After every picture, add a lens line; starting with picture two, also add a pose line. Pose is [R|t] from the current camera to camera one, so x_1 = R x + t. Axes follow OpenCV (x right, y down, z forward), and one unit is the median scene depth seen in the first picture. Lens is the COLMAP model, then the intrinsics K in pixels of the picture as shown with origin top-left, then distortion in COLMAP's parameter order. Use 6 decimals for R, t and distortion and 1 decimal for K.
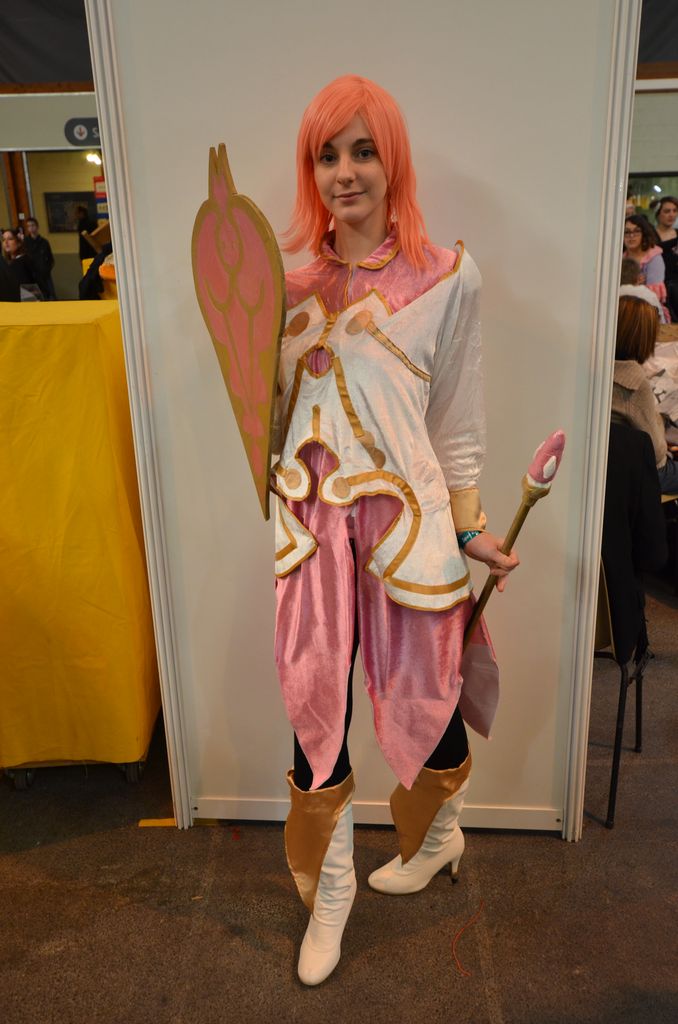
lens RADIAL K [[837.1, 0, 345.7], [0, 837.1, 505.9], [0, 0, 1]] dist [0.010644, 0.025369]
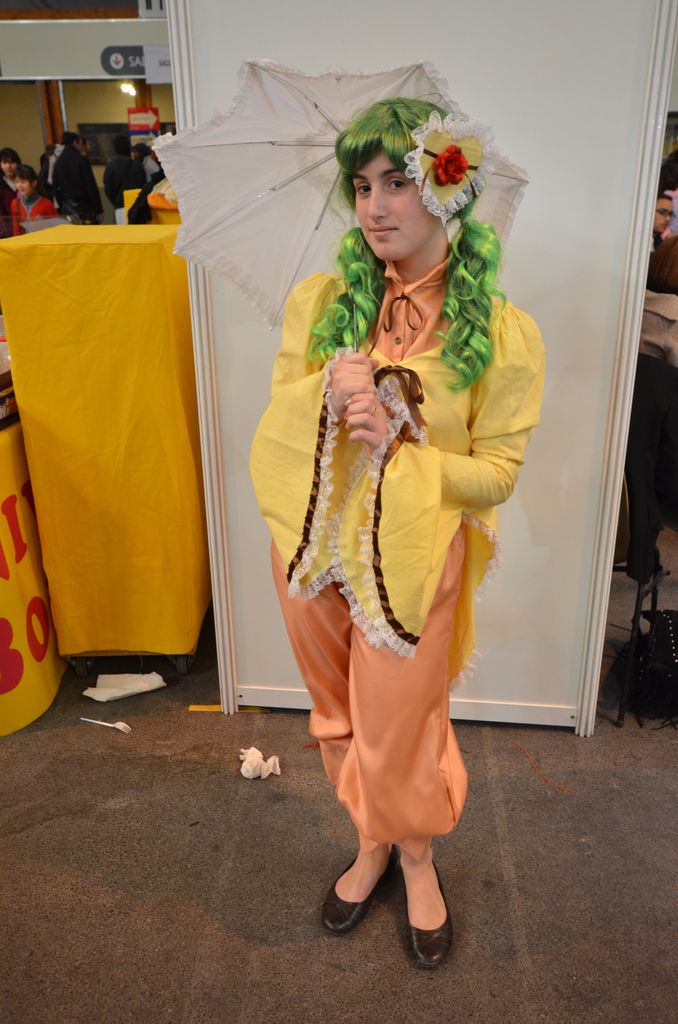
lens RADIAL K [[837.1, 0, 343.4], [0, 837.1, 505.5], [0, 0, 1]] dist [0.010644, 0.025369]
pose [[0.999110, 0.029289, -0.030345, -0.019282], [-0.027290, 0.997558, 0.064295, 0.039325], [0.032154, -0.063410, 0.997469, -0.079543]]
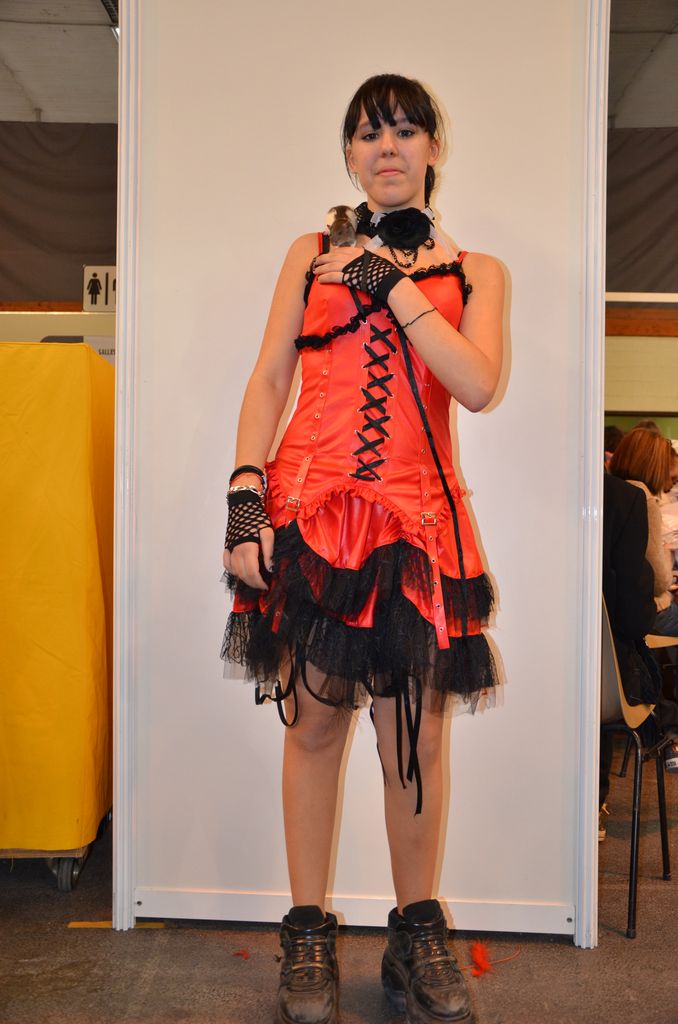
lens RADIAL K [[963.4, 0, 342.2], [0, 963.4, 515.7], [0, 0, 1]] dist [0.022738, 0.000000]
pose [[0.999157, 0.036851, 0.018118, -0.008378], [-0.029962, 0.955944, -0.292016, 0.282372], [-0.028081, 0.291227, 0.956242, -0.044995]]
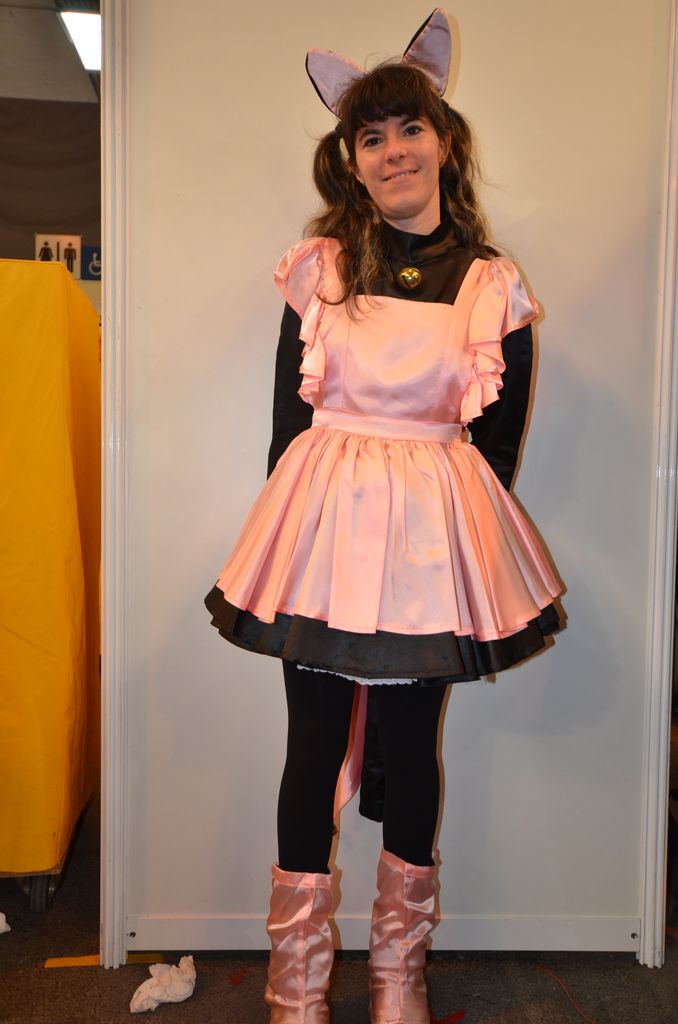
lens RADIAL K [[837.1, 0, 345.5], [0, 837.1, 502.4], [0, 0, 1]] dist [0.010644, 0.025369]
pose [[0.992857, 0.037968, 0.113112, -0.100874], [-0.007390, 0.965766, -0.259310, 0.204030], [-0.119085, 0.256622, 0.959147, 0.221537]]
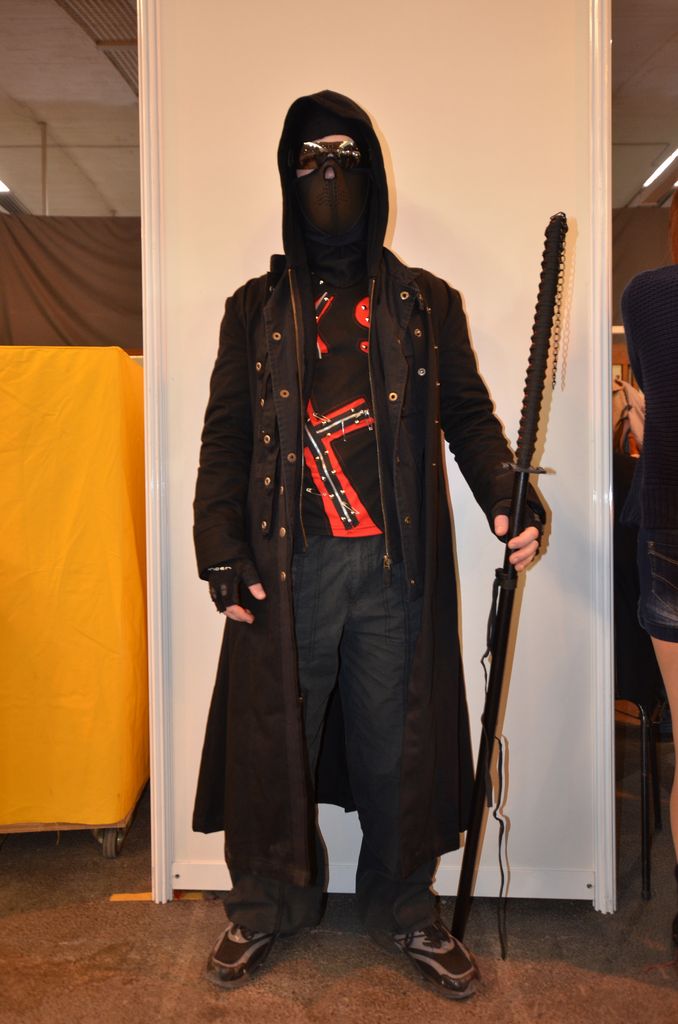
lens RADIAL K [[696.8, 0, 346.0], [0, 696.8, 502.2], [0, 0, 1]] dist [0.003759, 0.004958]
pose [[0.999586, 0.016385, 0.023653, -0.027234], [-0.008660, 0.955229, -0.295742, 0.212462], [-0.027440, 0.295415, 0.954975, 0.190975]]
